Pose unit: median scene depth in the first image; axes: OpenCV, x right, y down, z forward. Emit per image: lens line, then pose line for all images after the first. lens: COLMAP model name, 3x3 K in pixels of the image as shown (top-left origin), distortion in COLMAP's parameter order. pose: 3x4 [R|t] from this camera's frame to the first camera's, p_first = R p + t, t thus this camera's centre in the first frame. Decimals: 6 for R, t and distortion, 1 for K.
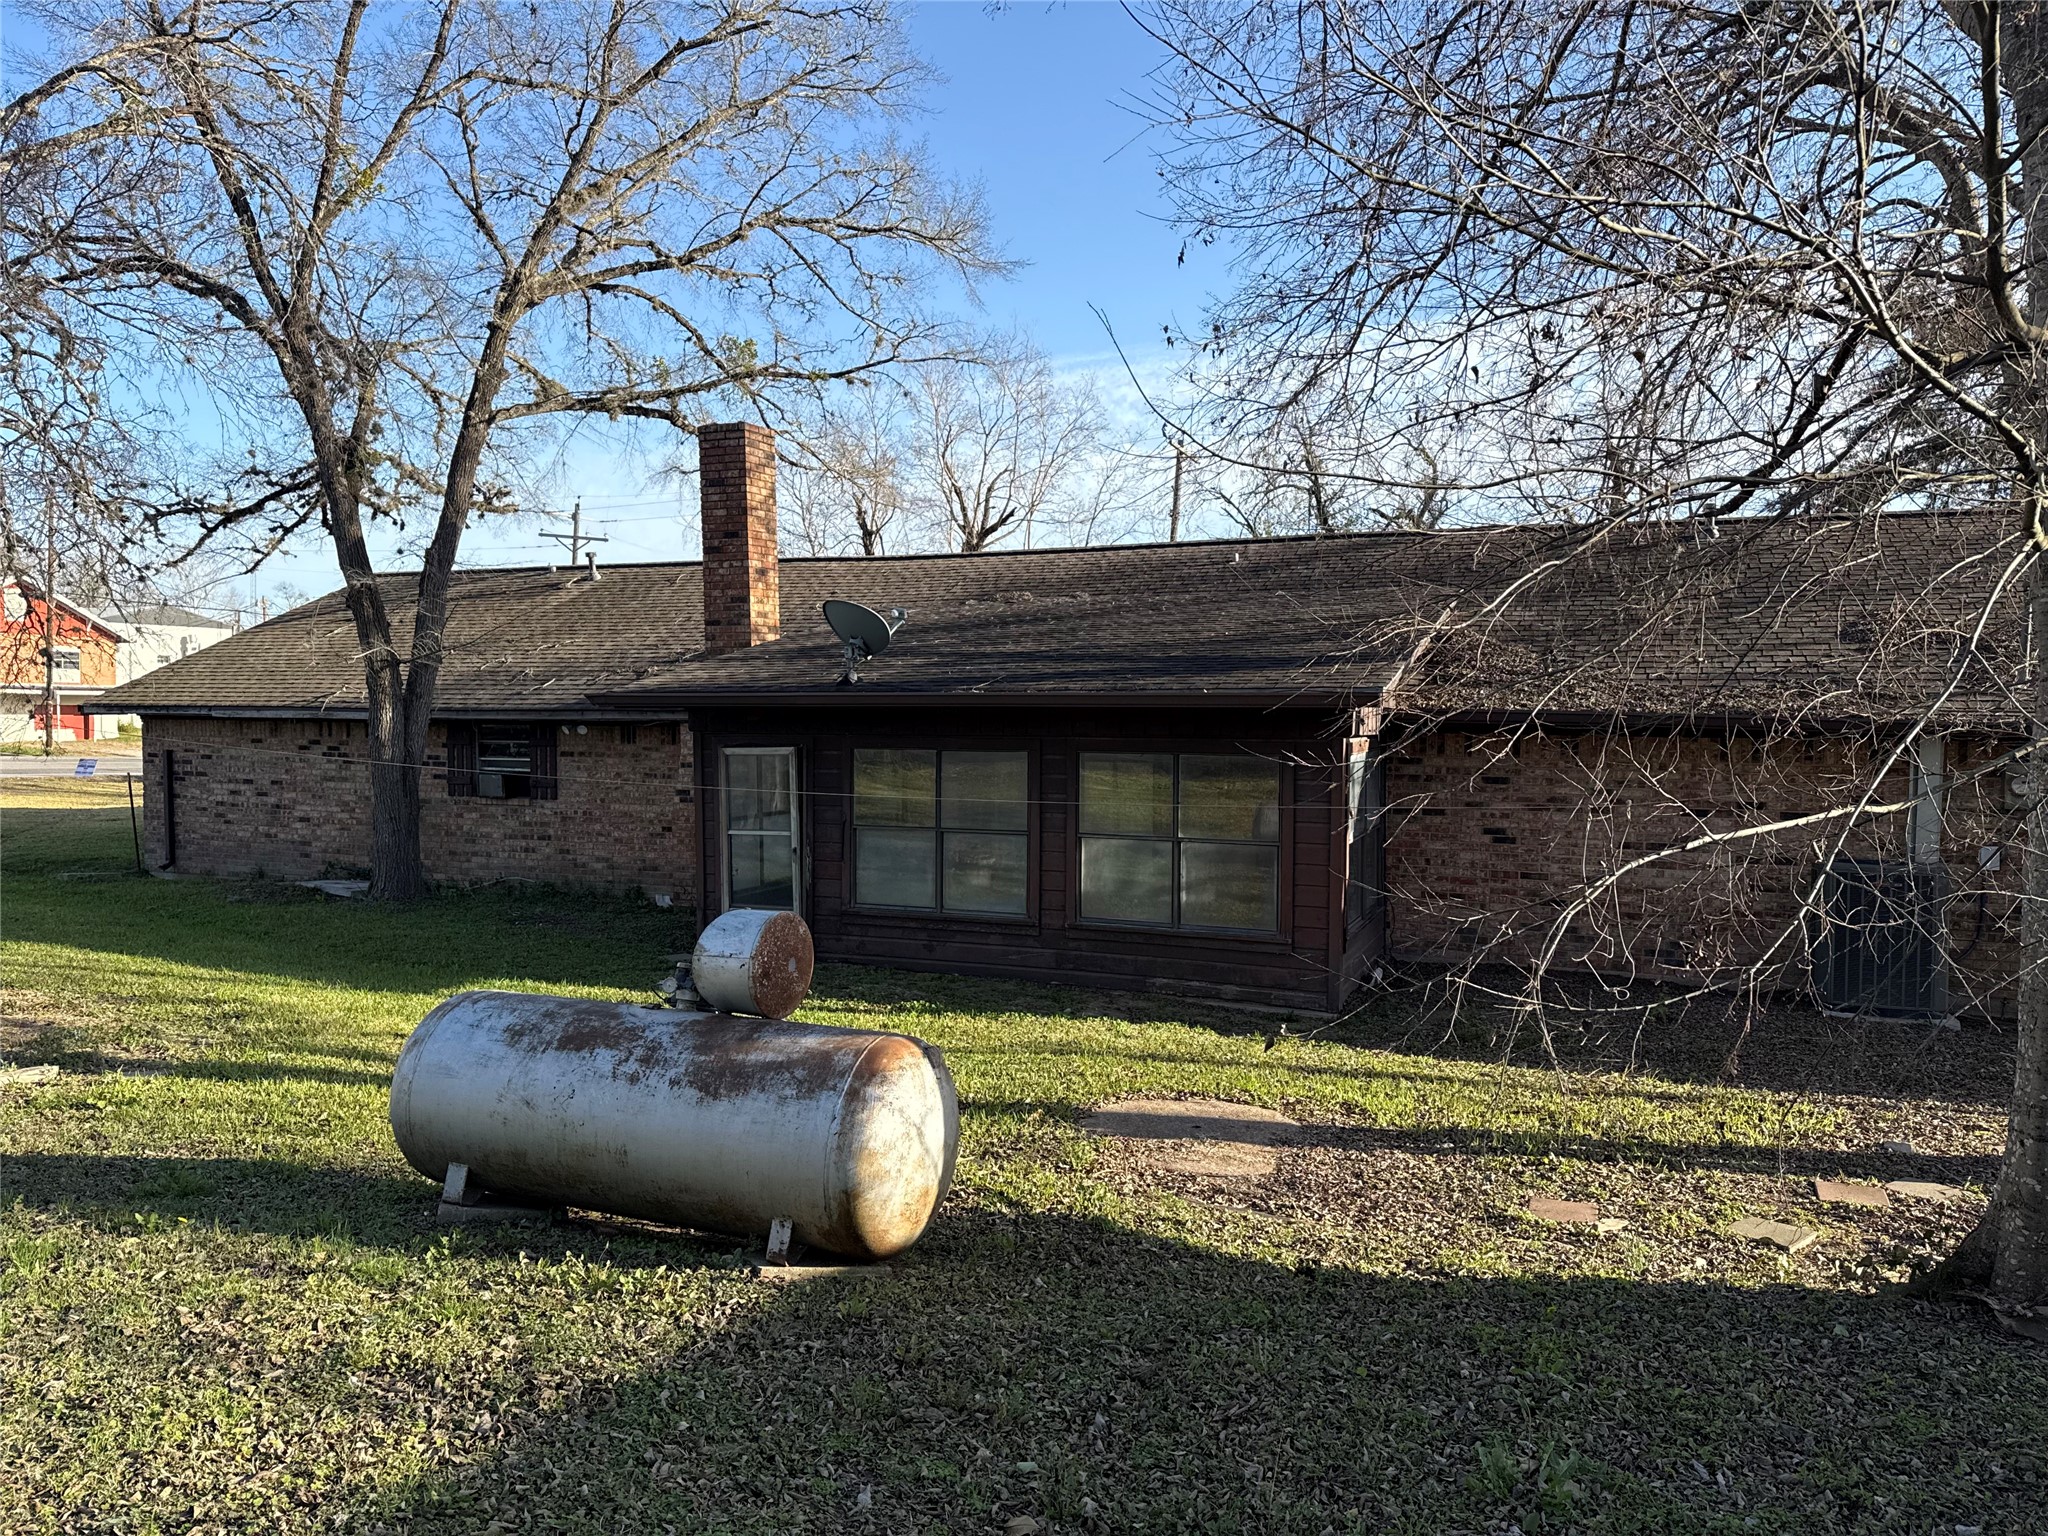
lens RADIAL K [[1442.4, 0, 1024.0], [0, 1442.4, 768.0], [0, 0, 1]] dist [0.005185, 0.000905]
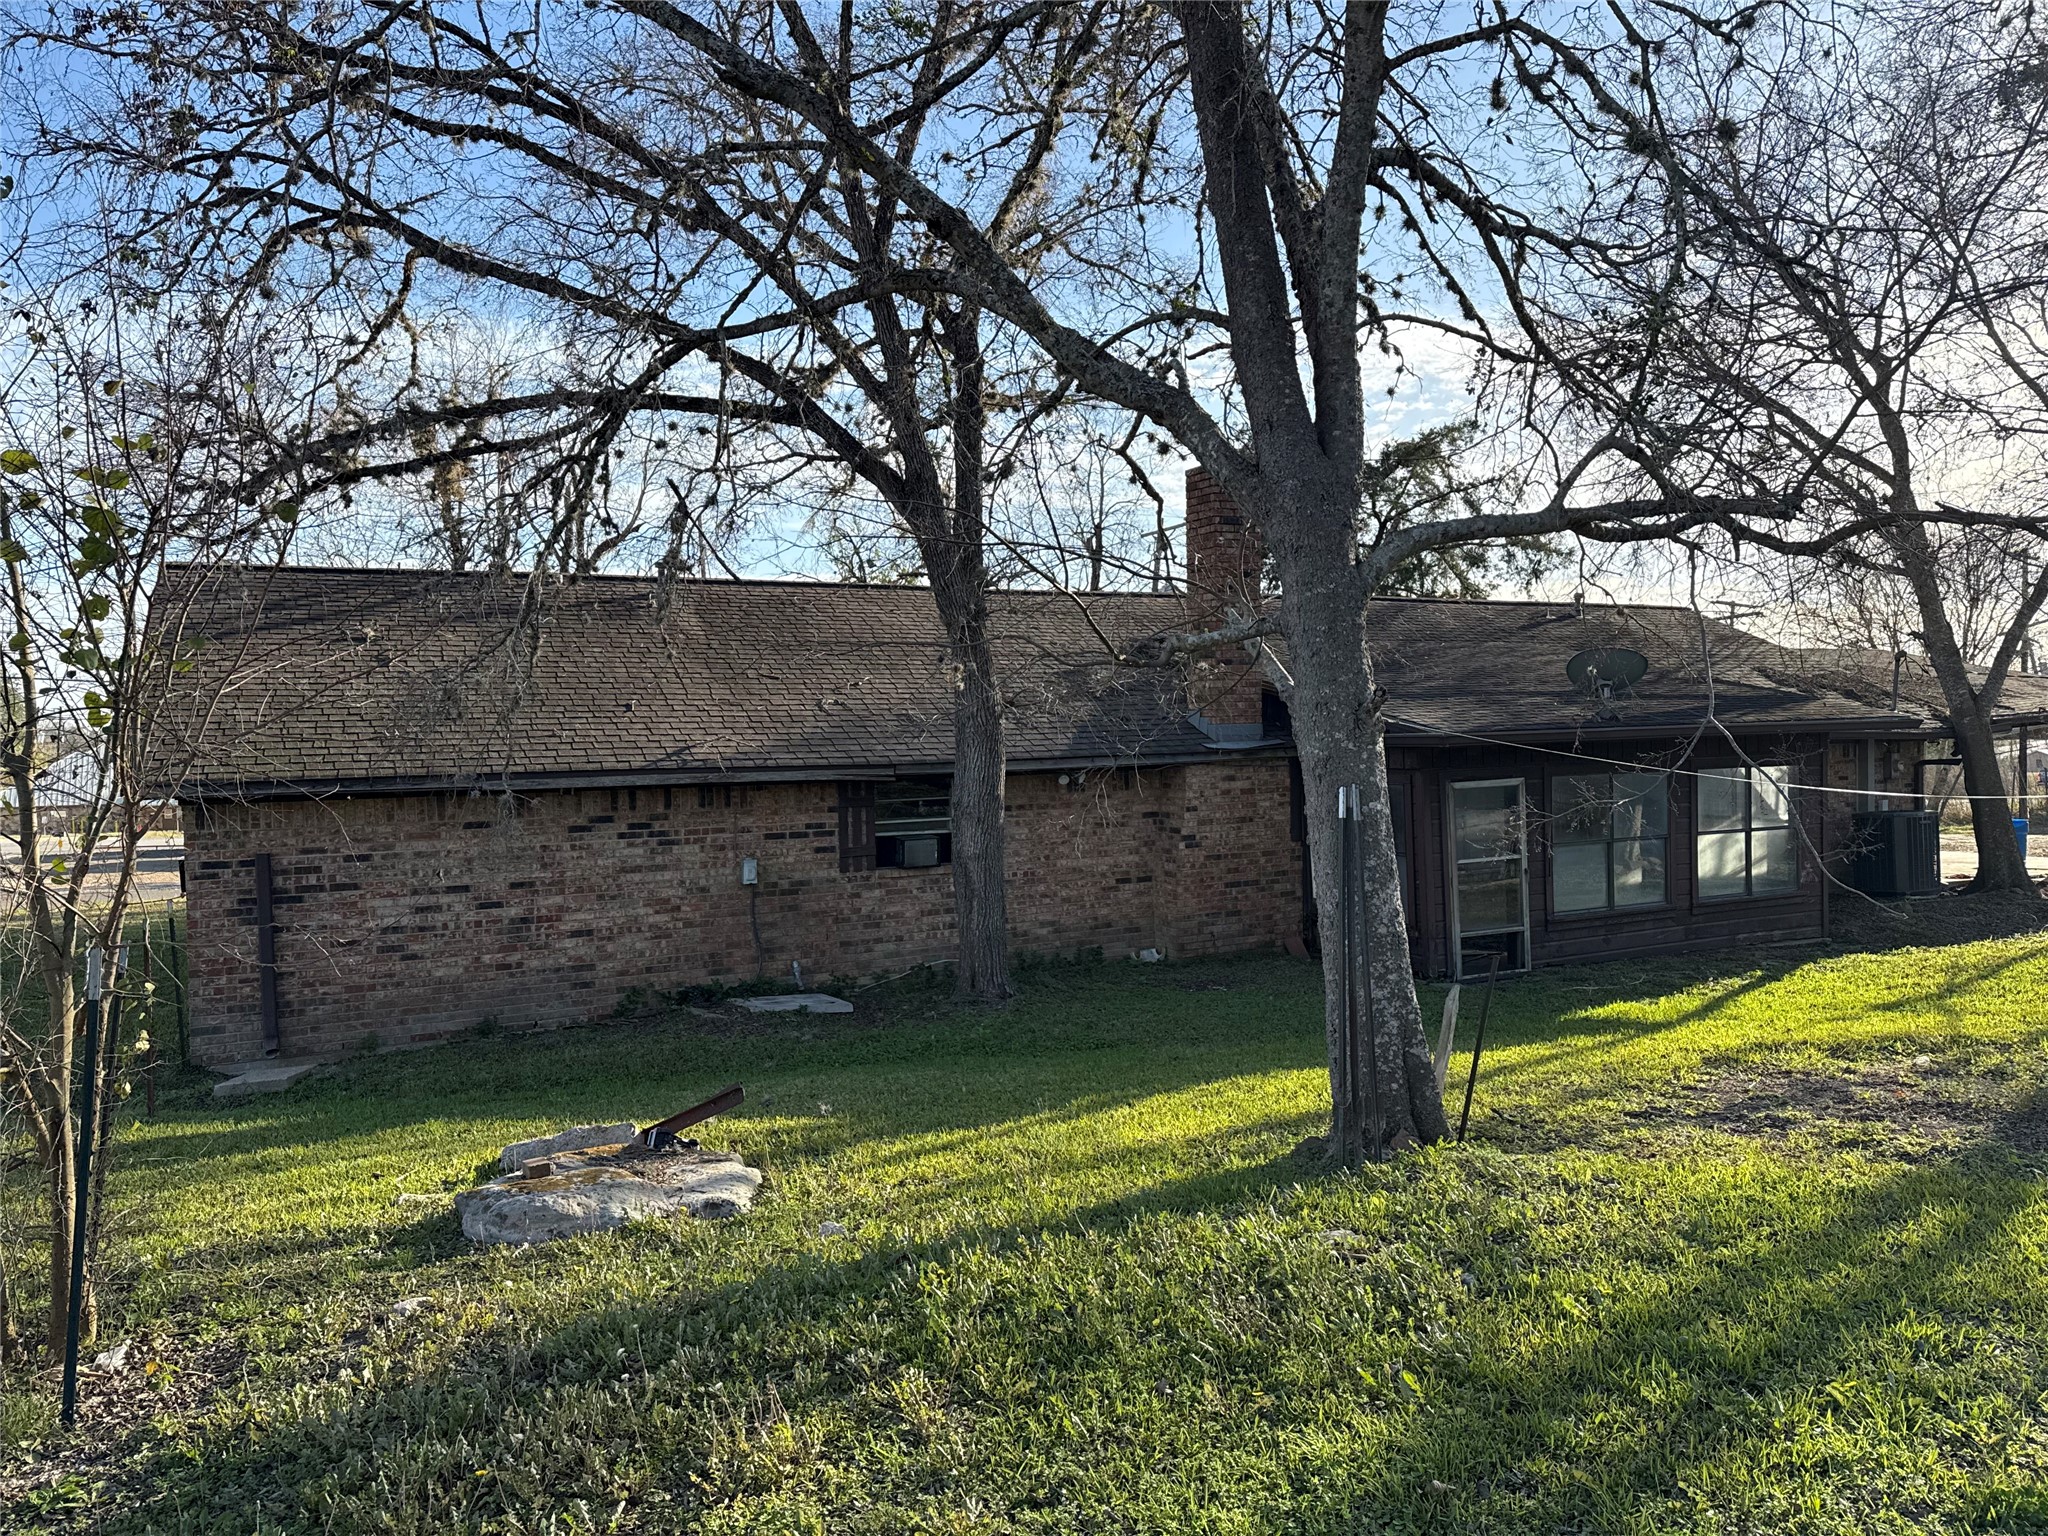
lens RADIAL K [[1442.4, 0, 1024.0], [0, 1442.4, 768.0], [0, 0, 1]] dist [0.005185, 0.000905]
pose [[0.597397, -0.034253, 0.801214, -0.964627], [0.055909, 0.998435, 0.000997, -0.033276], [-0.799994, 0.044200, 0.598377, 0.436886]]
